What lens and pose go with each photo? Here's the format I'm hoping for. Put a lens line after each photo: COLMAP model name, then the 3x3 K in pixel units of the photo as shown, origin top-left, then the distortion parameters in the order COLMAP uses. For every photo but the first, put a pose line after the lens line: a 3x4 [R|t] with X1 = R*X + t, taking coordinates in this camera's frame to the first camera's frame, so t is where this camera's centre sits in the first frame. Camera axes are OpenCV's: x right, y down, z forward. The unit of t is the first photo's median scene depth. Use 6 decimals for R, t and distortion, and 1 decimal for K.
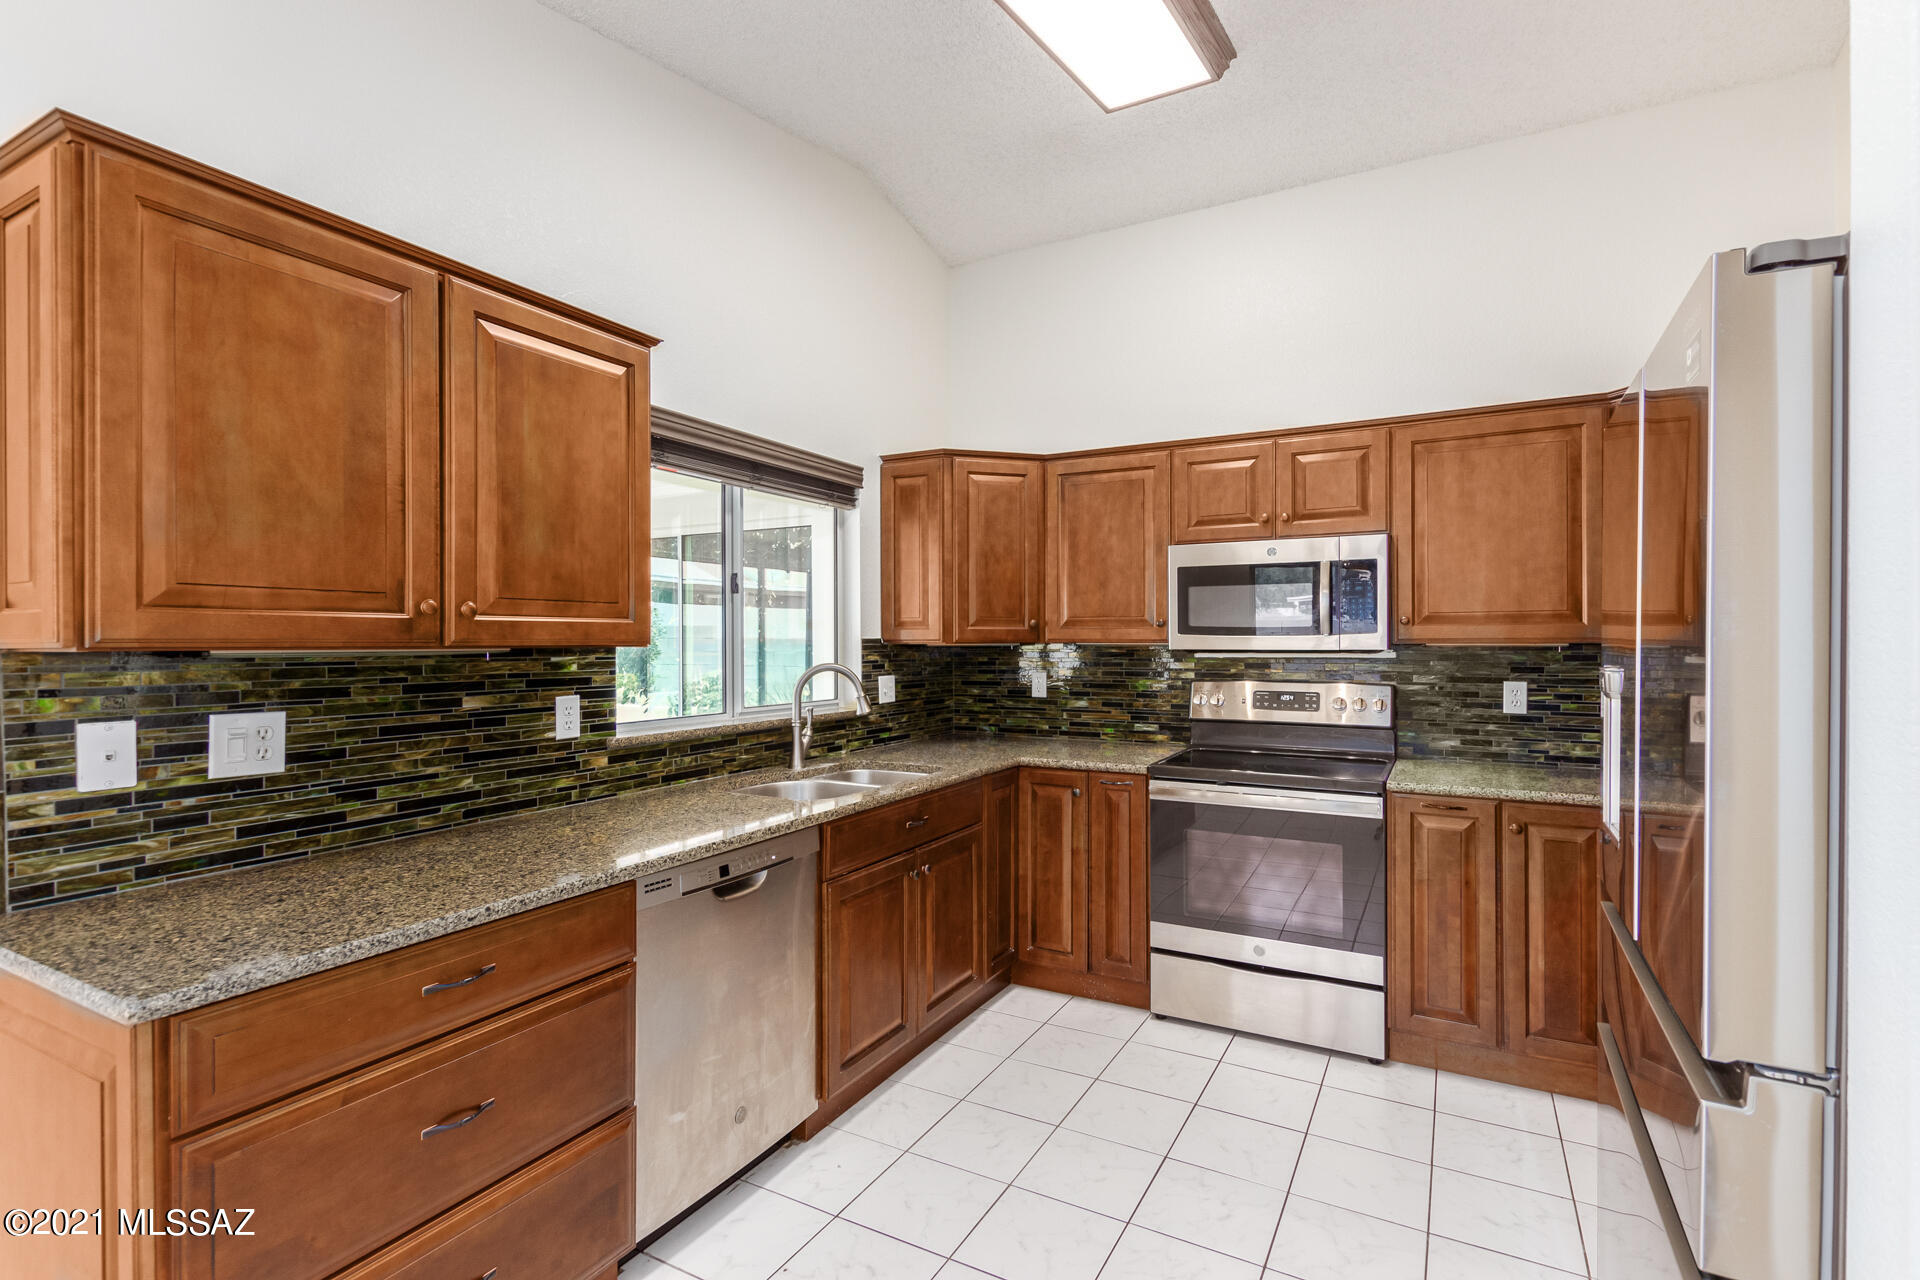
lens RADIAL K [[893.5, 0, 971.8], [0, 893.5, 637.8], [0, 0, 1]] dist [0.001471, -0.003660]
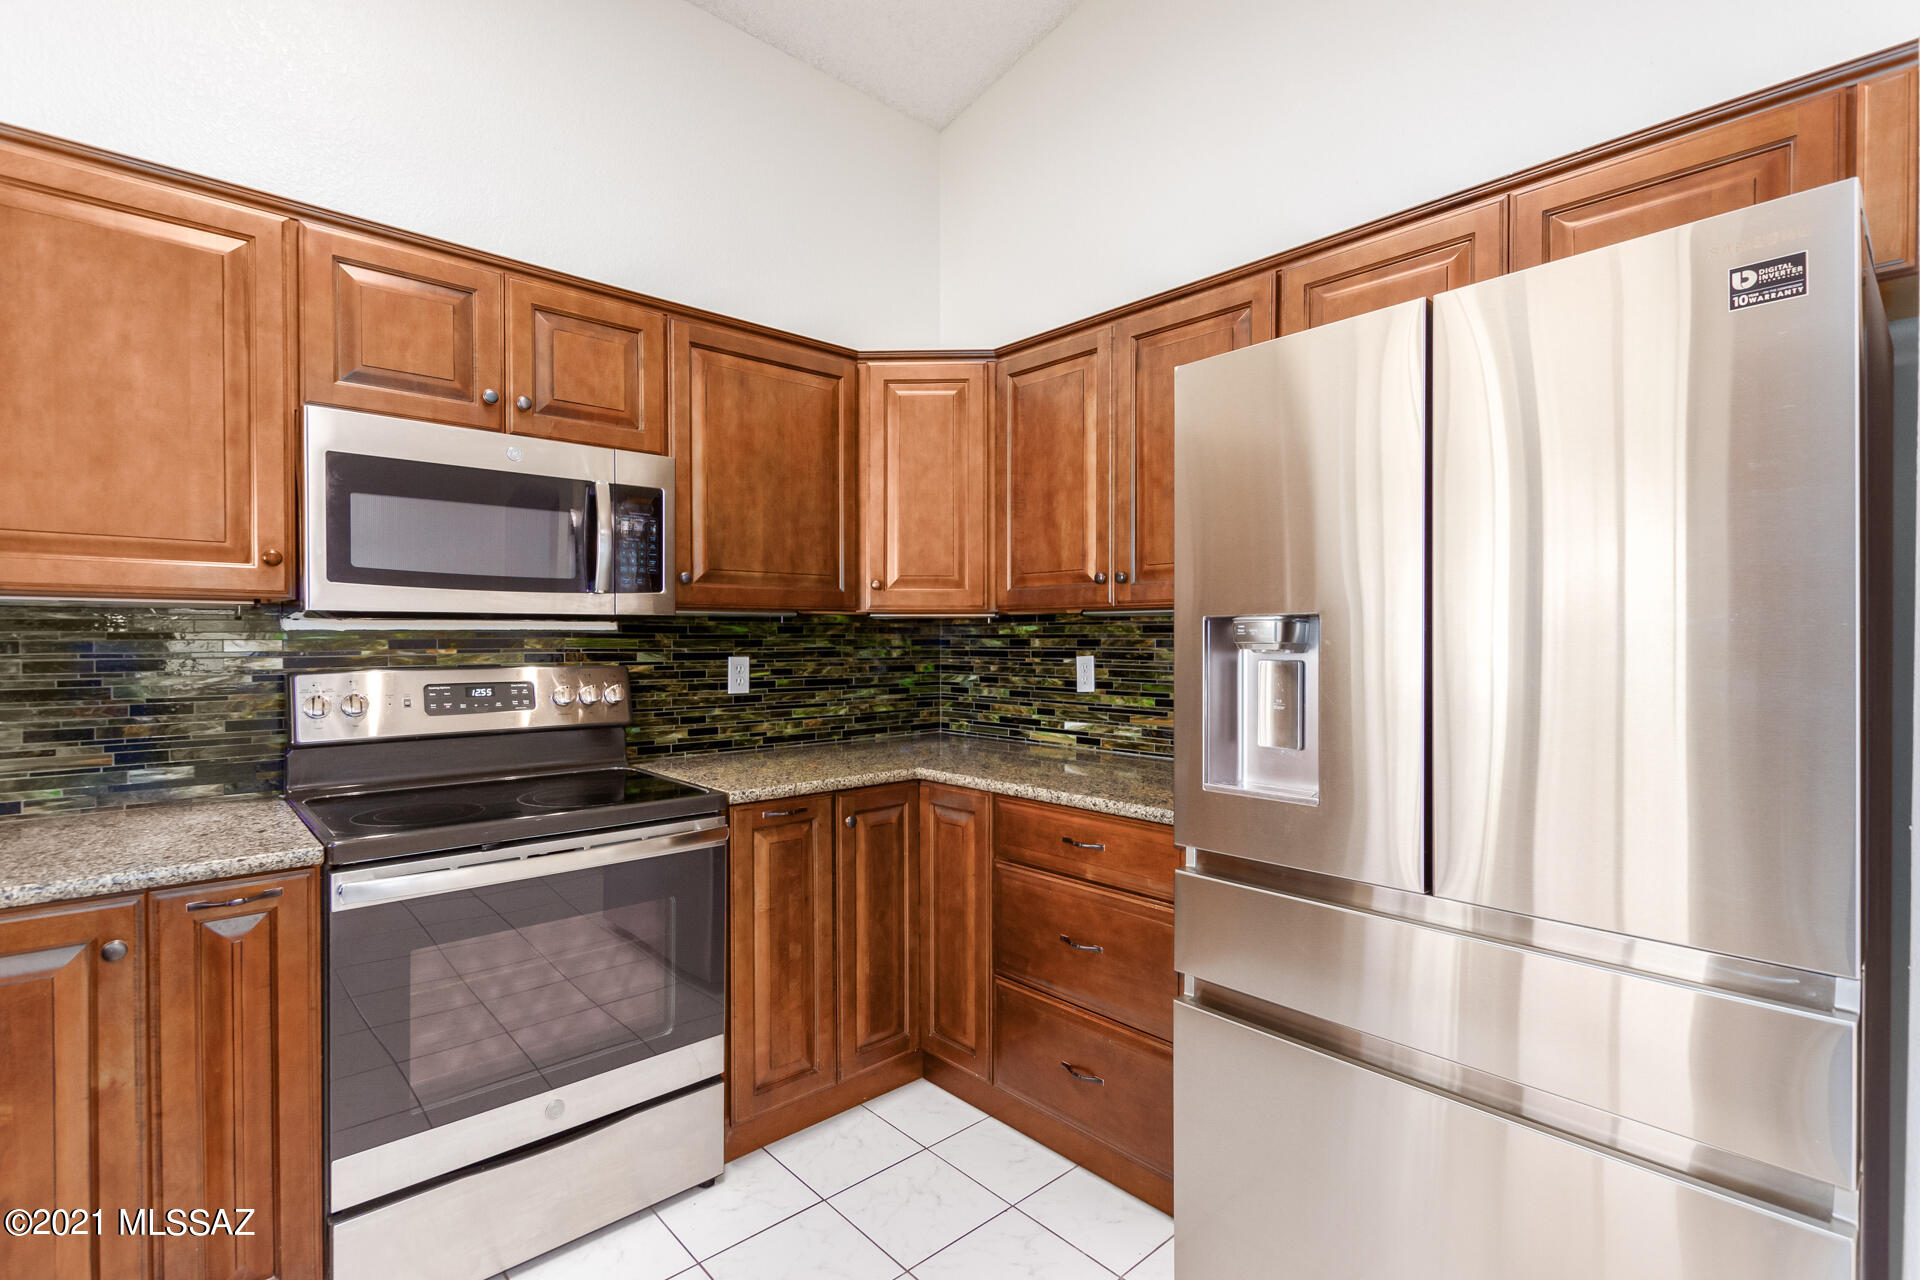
lens RADIAL K [[893.5, 0, 964.4], [0, 893.5, 644.2], [0, 0, 1]] dist [0.001471, -0.003660]
pose [[0.329571, -0.008016, 0.944097, -0.146485], [-0.002981, 0.999950, 0.009531, 0.028563], [-0.944126, -0.005956, 0.329531, 0.521359]]
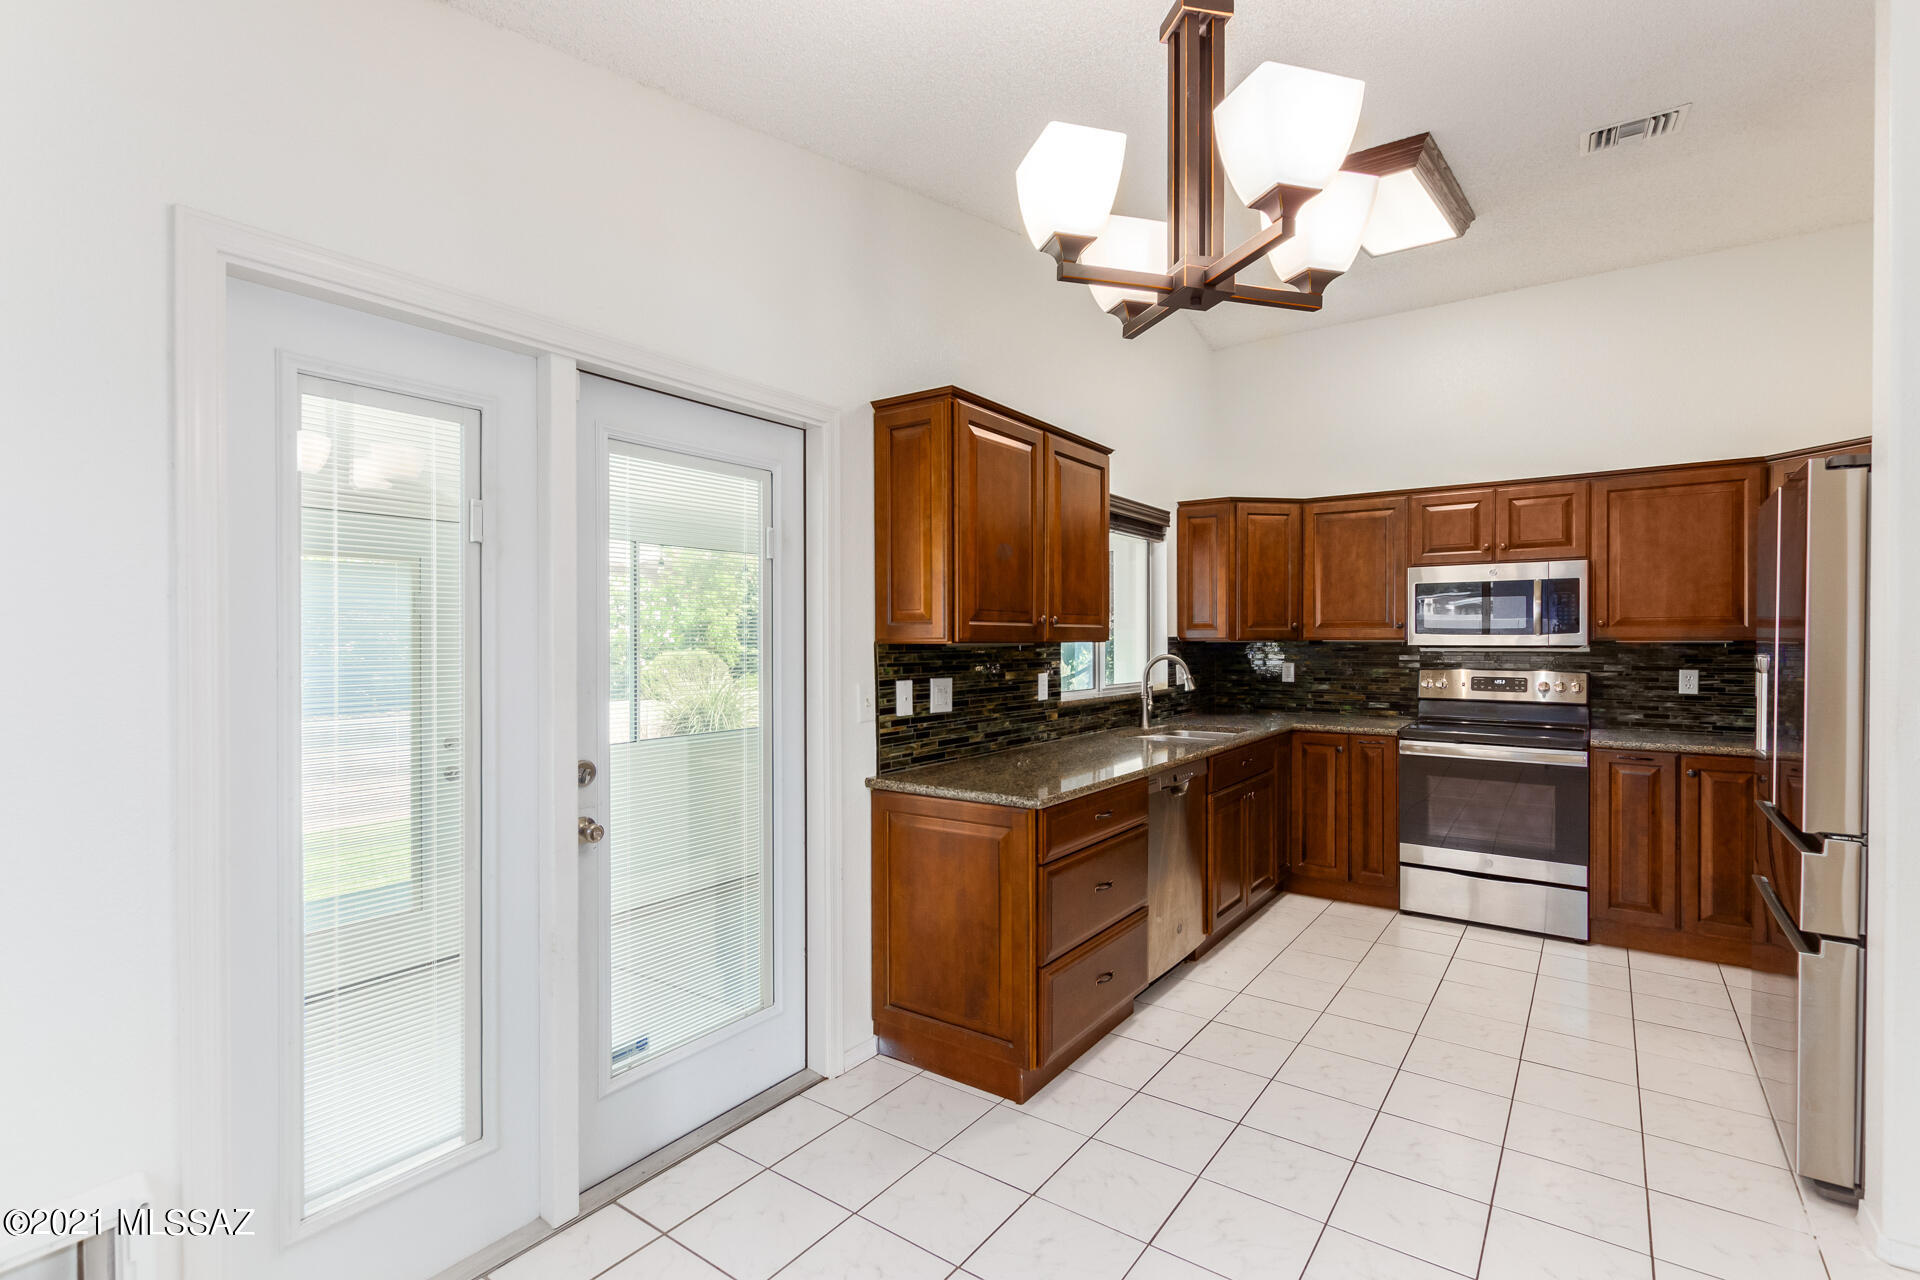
lens RADIAL K [[893.5, 0, 972.0], [0, 893.5, 642.3], [0, 0, 1]] dist [0.001471, -0.003660]
pose [[0.993328, 0.000767, -0.115319, -0.298658], [0.000050, 0.999975, 0.007081, -0.000805], [0.115322, -0.007039, 0.993303, -0.442542]]
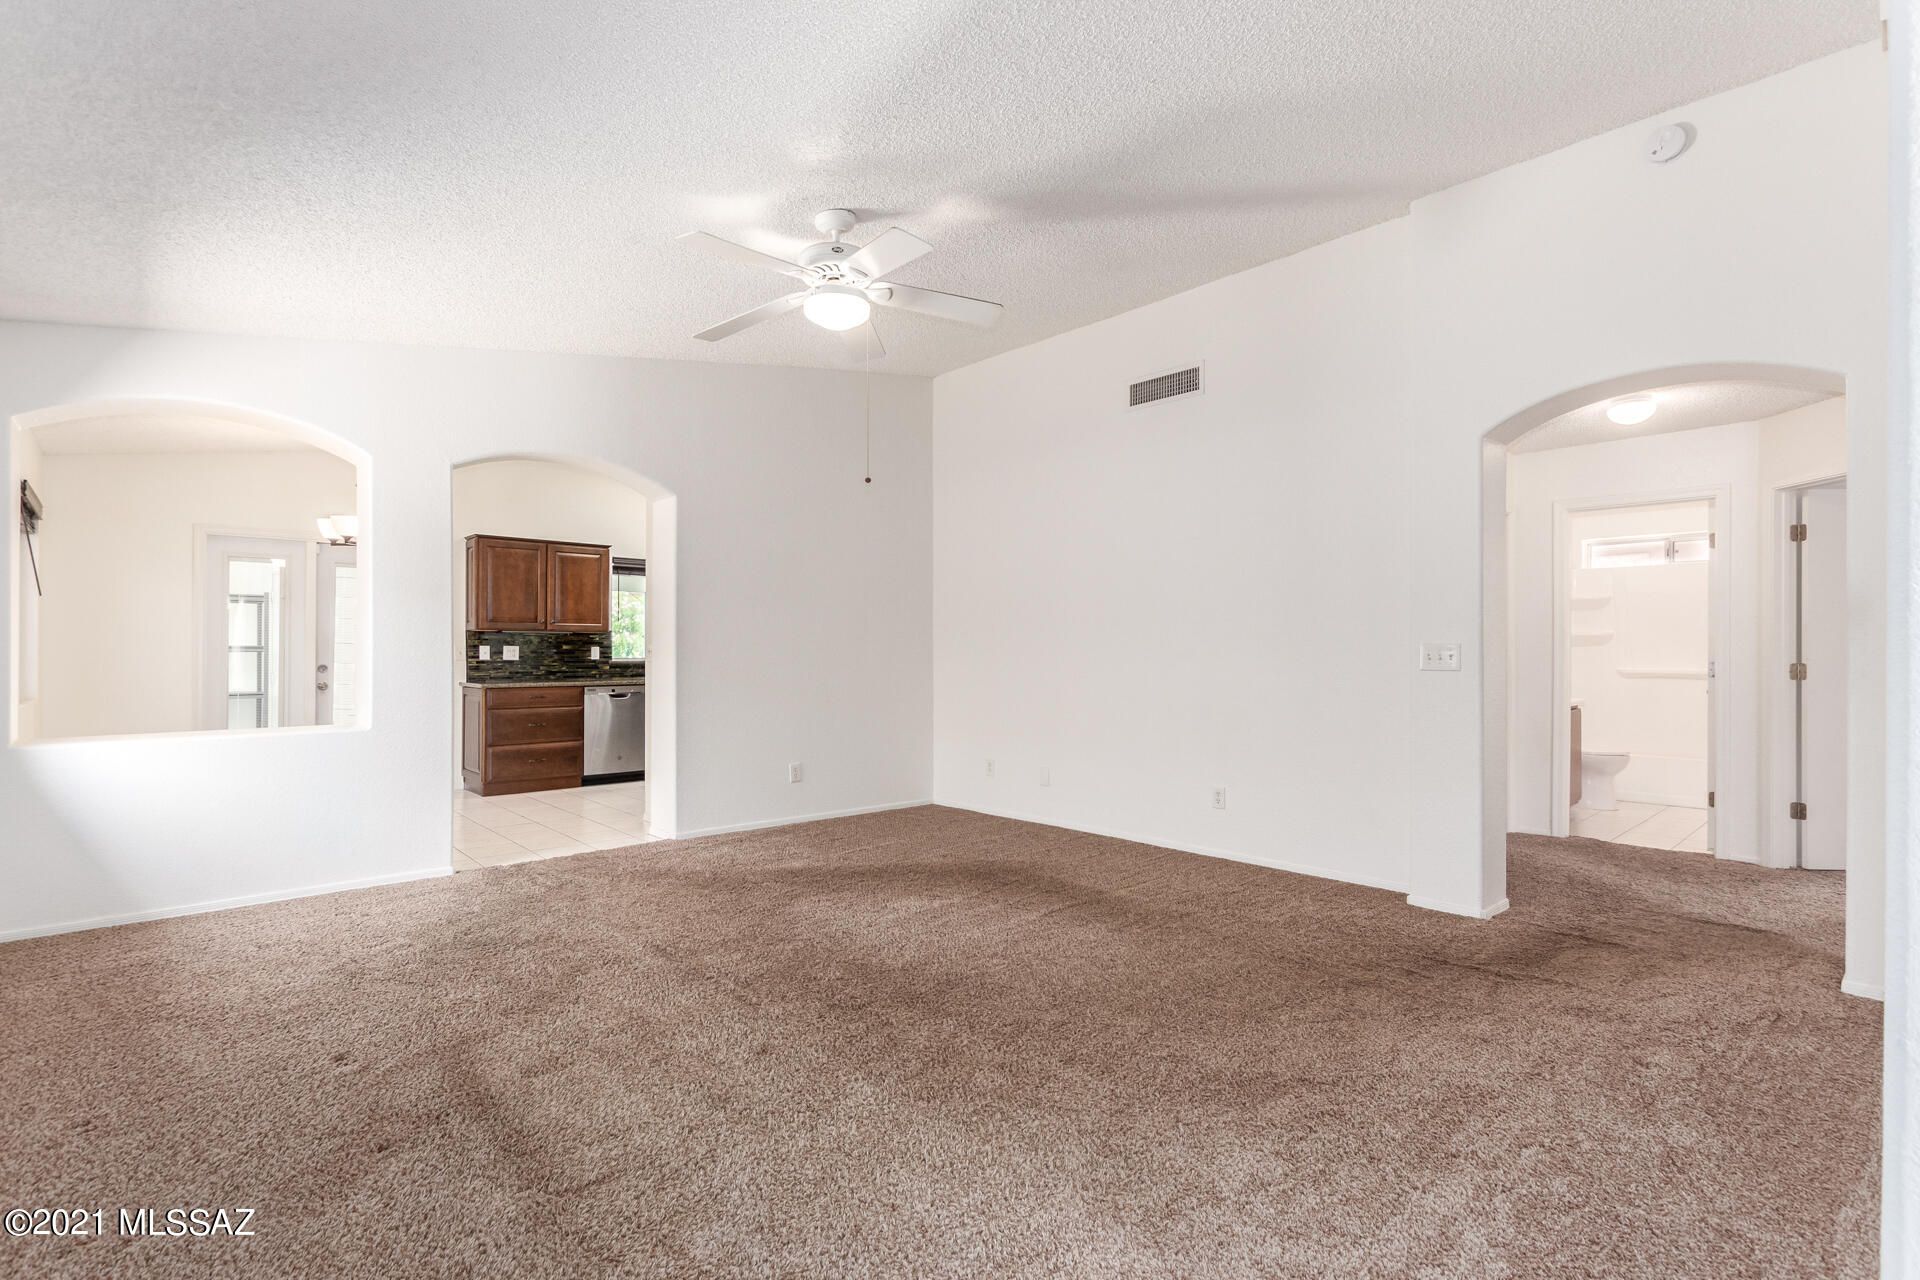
lens RADIAL K [[893.5, 0, 954.1], [0, 893.5, 649.1], [0, 0, 1]] dist [0.001471, -0.003660]
pose [[0.946986, 0.001421, -0.321272, 1.477415], [-0.001379, 0.999999, 0.000358, 0.052959], [0.321272, 0.000104, 0.946987, -1.365085]]
